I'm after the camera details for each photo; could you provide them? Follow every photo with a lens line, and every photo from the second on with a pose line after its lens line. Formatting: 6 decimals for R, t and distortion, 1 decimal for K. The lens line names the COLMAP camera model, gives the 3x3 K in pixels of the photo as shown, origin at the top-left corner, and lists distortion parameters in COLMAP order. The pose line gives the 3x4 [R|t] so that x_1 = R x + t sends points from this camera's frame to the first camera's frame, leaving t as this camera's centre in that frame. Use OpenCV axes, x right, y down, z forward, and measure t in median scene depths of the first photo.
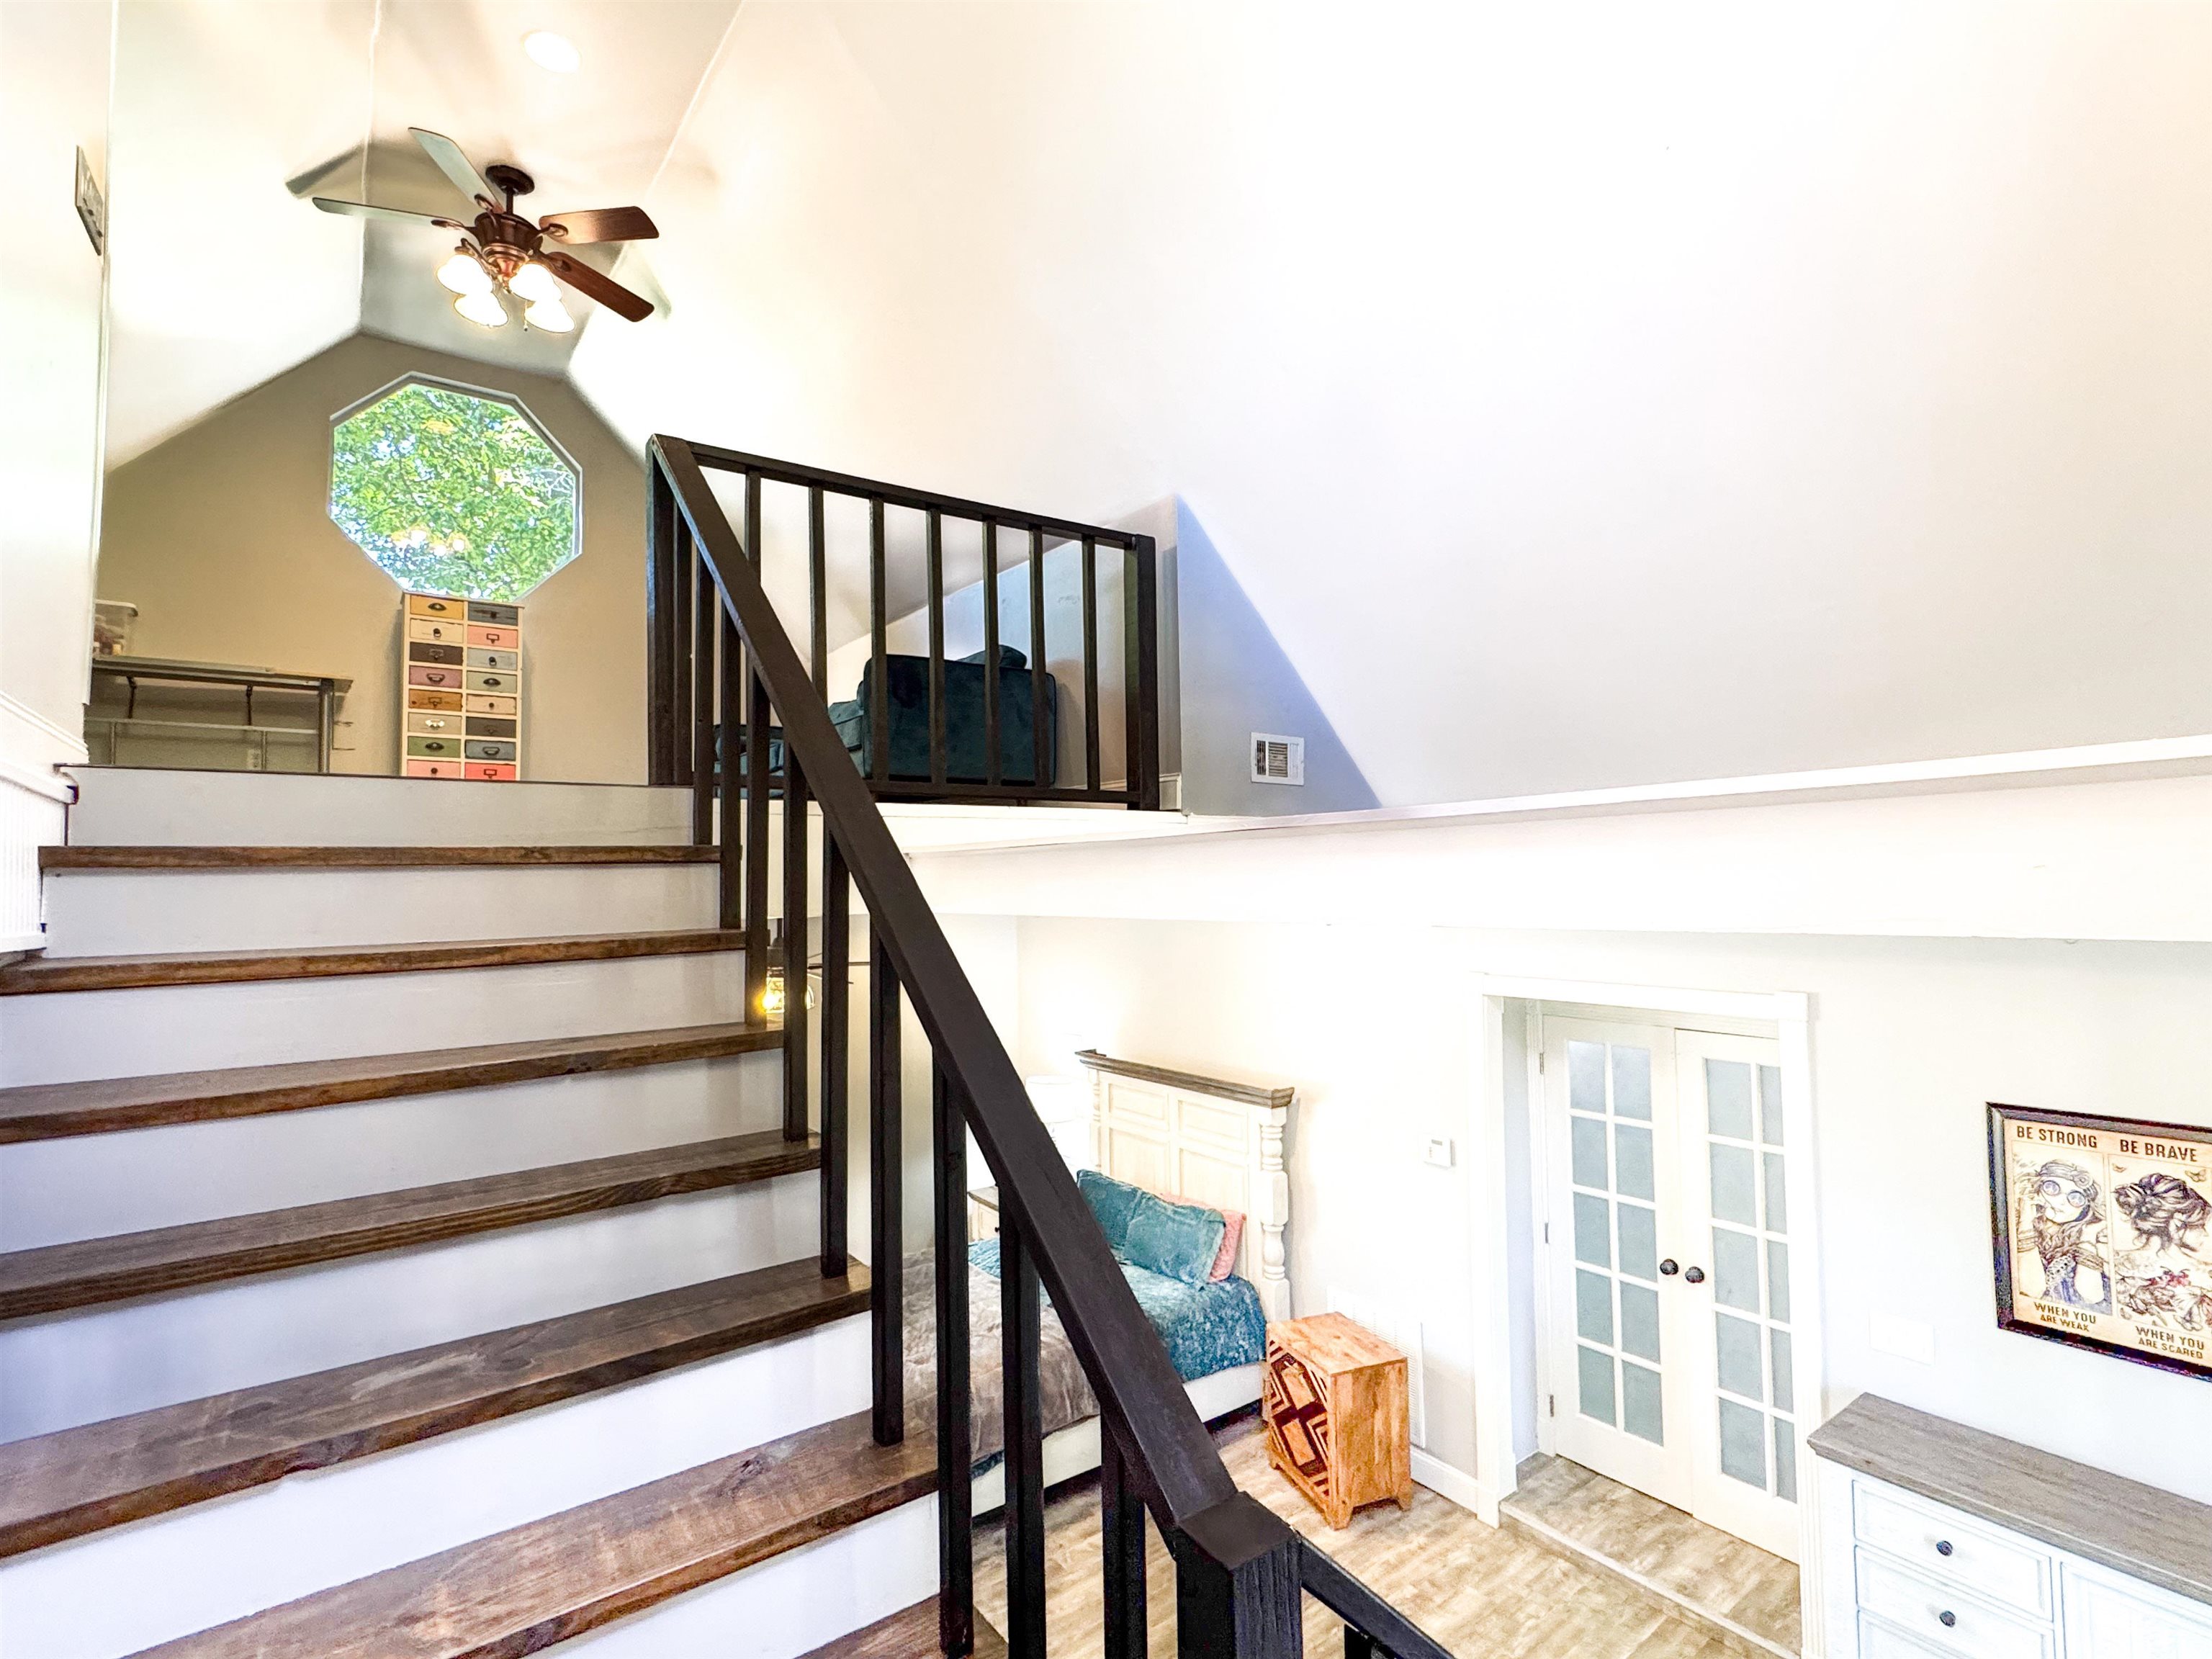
lens RADIAL K [[1051.2, 0, 1106.0], [0, 1051.2, 829.5], [0, 0, 1]] dist [-0.017180, -0.000446]
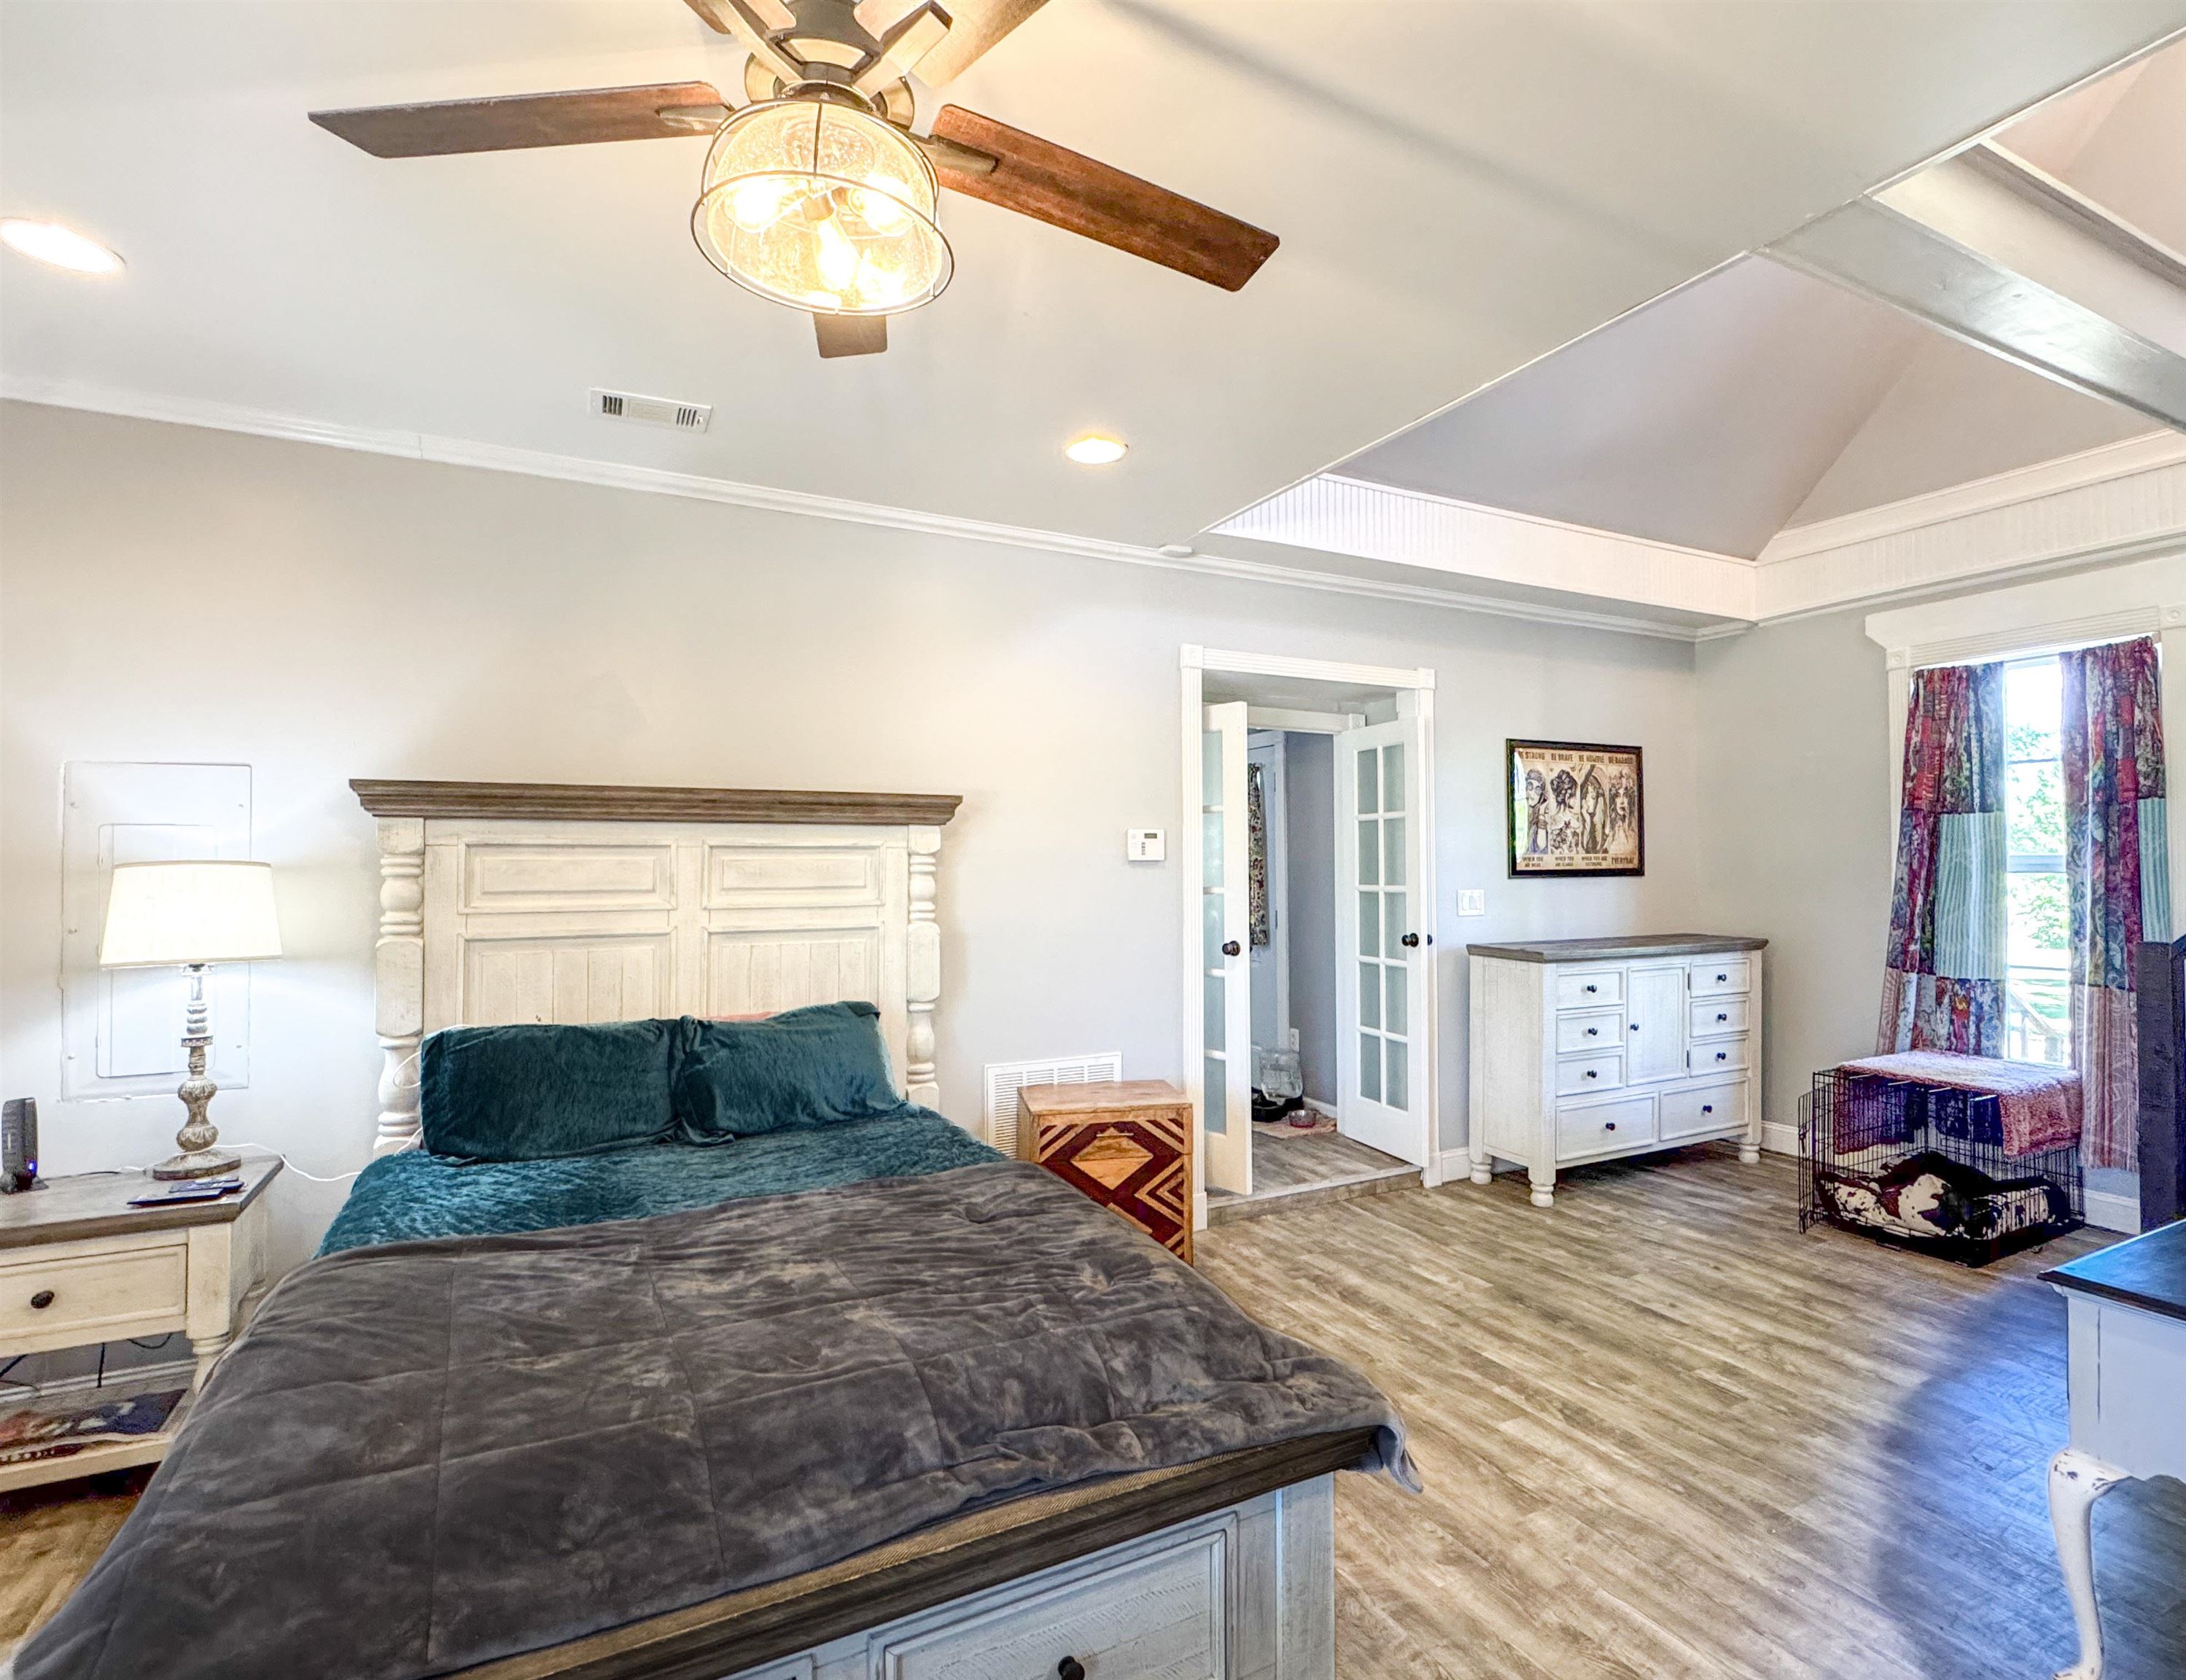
lens RADIAL K [[1077.2, 0, 1126.9], [0, 1077.2, 848.3], [0, 0, 1]] dist [-0.001999, 0.000897]
pose [[0.142468, 0.025211, 0.989478, -0.967207], [-0.046837, 0.998727, -0.018703, 0.549412], [-0.988691, -0.043680, 0.143468, 1.496202]]
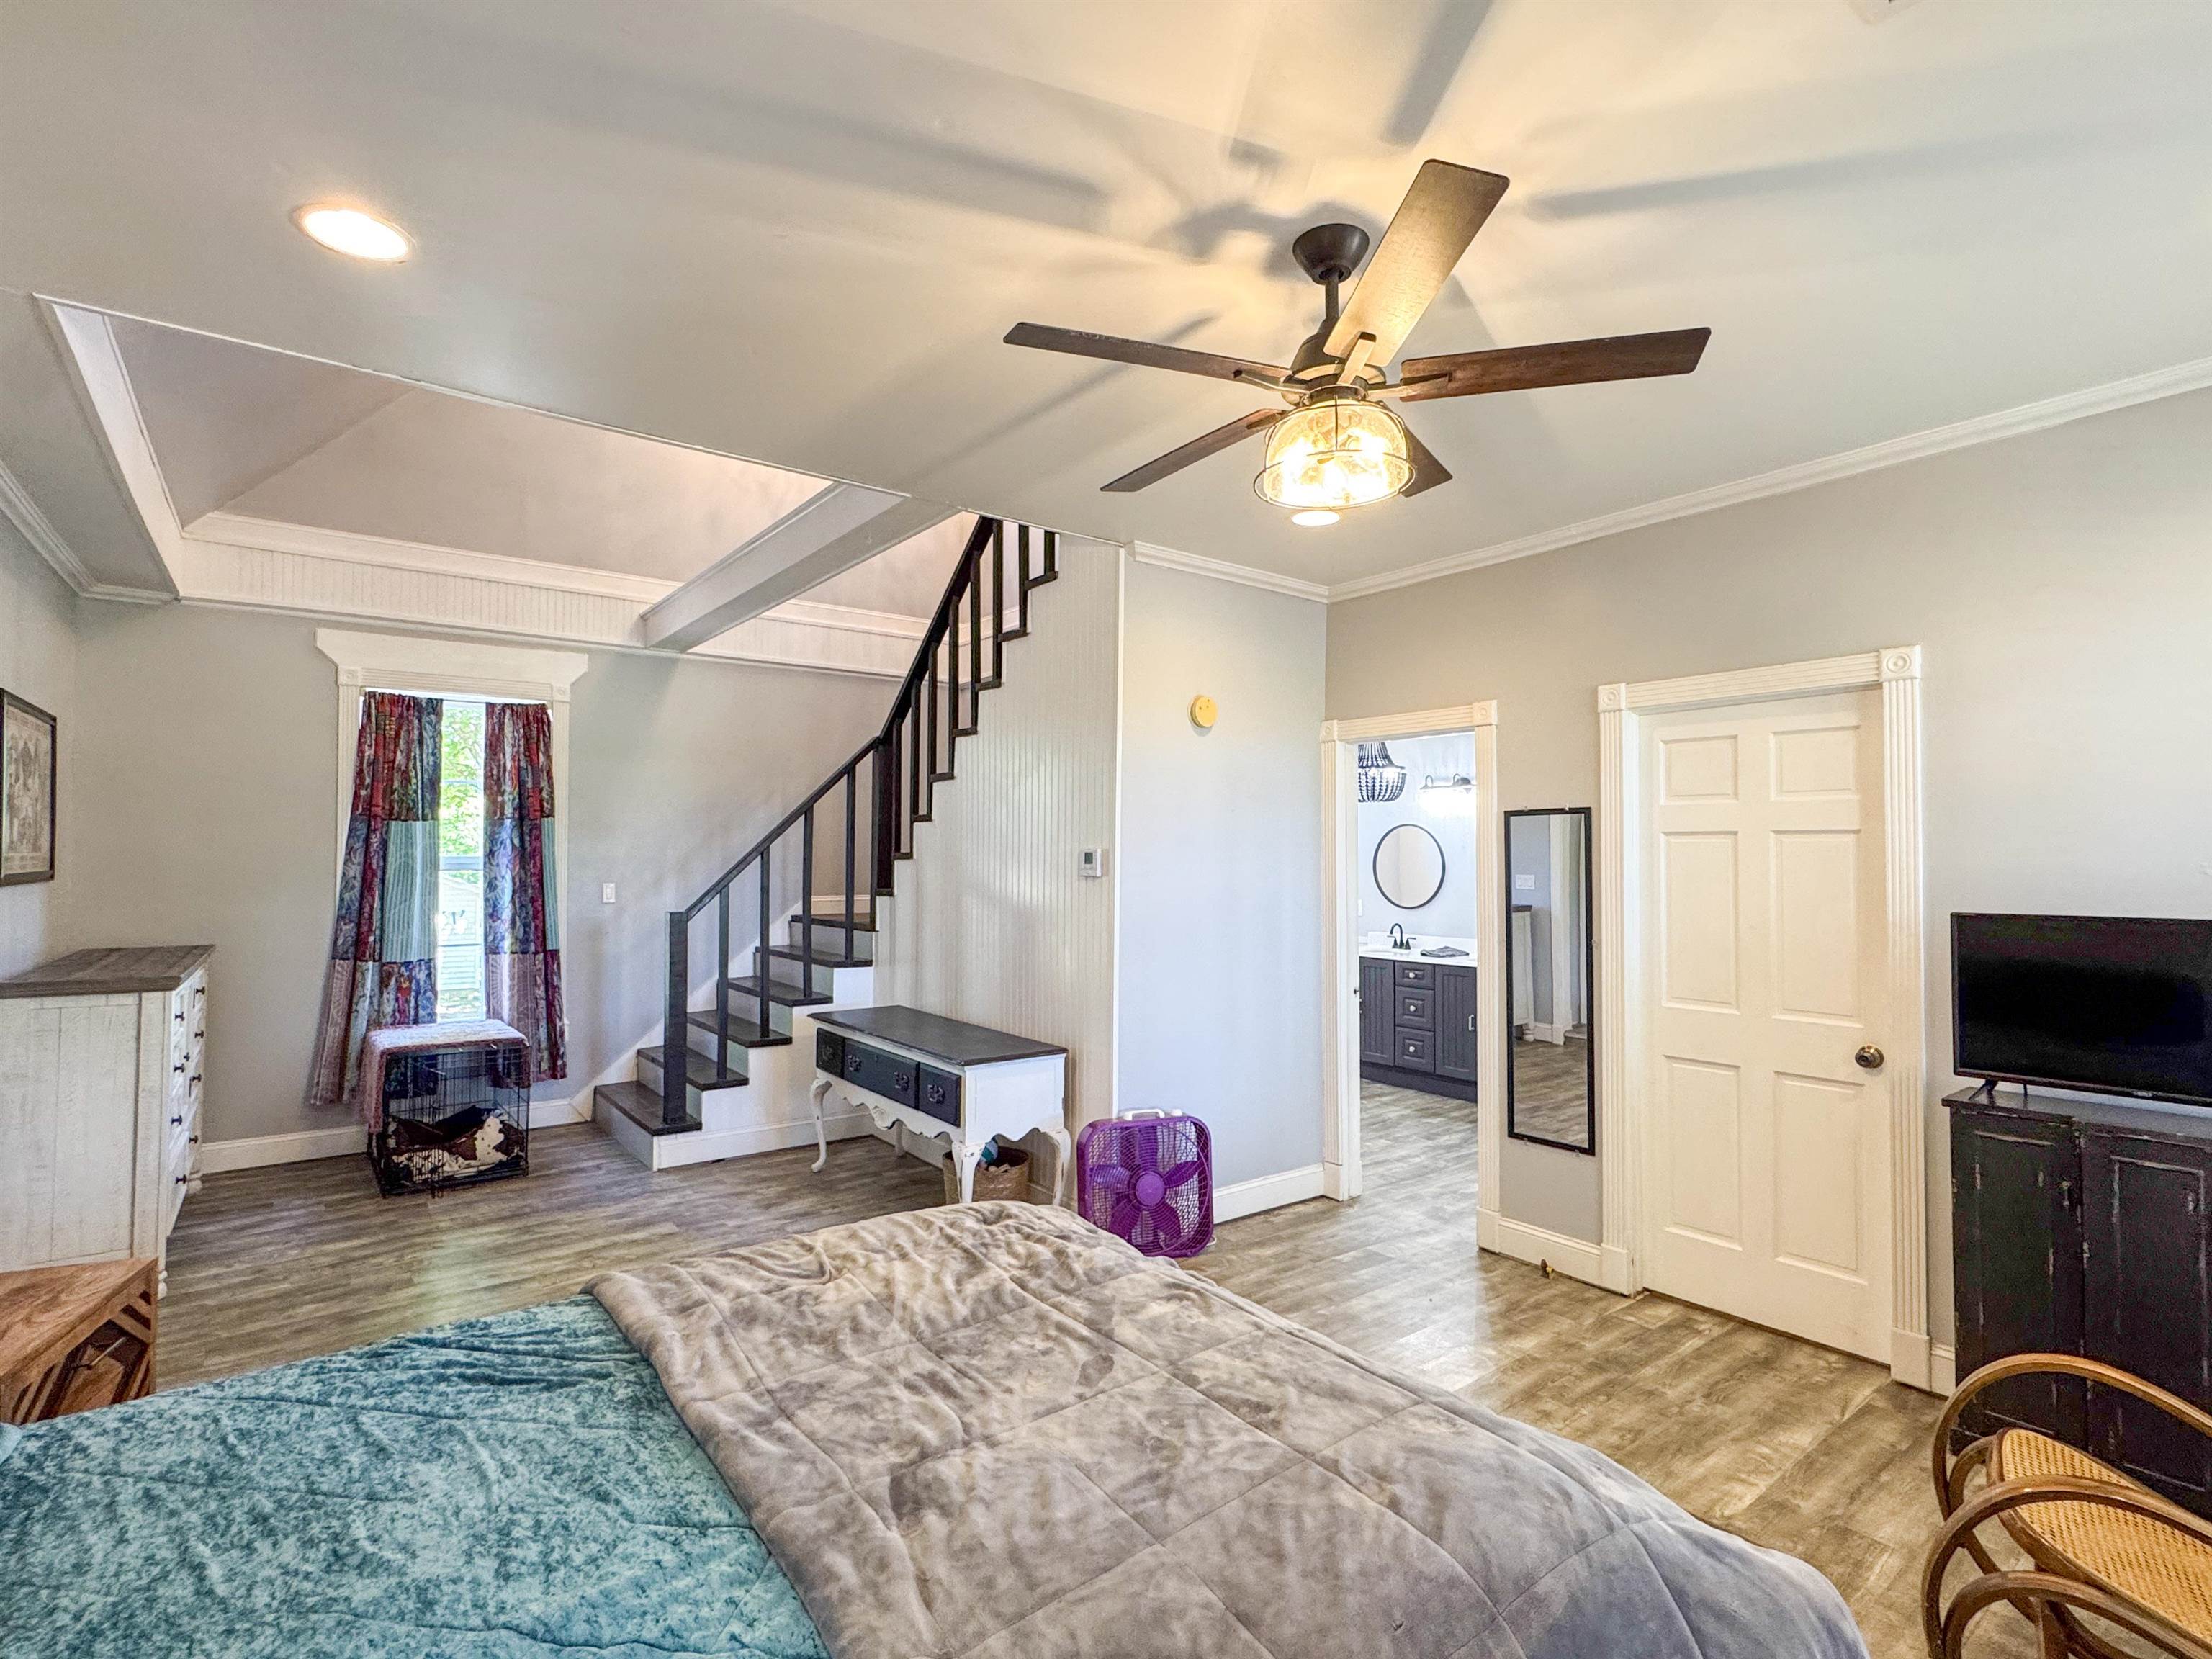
lens RADIAL K [[1060.2, 0, 1100.9], [0, 1060.2, 830.8], [0, 0, 1]] dist [-0.002873, -0.000314]
pose [[-0.999578, 0.012653, -0.026145, -0.345939], [0.014531, 0.997231, -0.072928, 0.581233], [0.025150, -0.073277, -0.996994, 2.417131]]
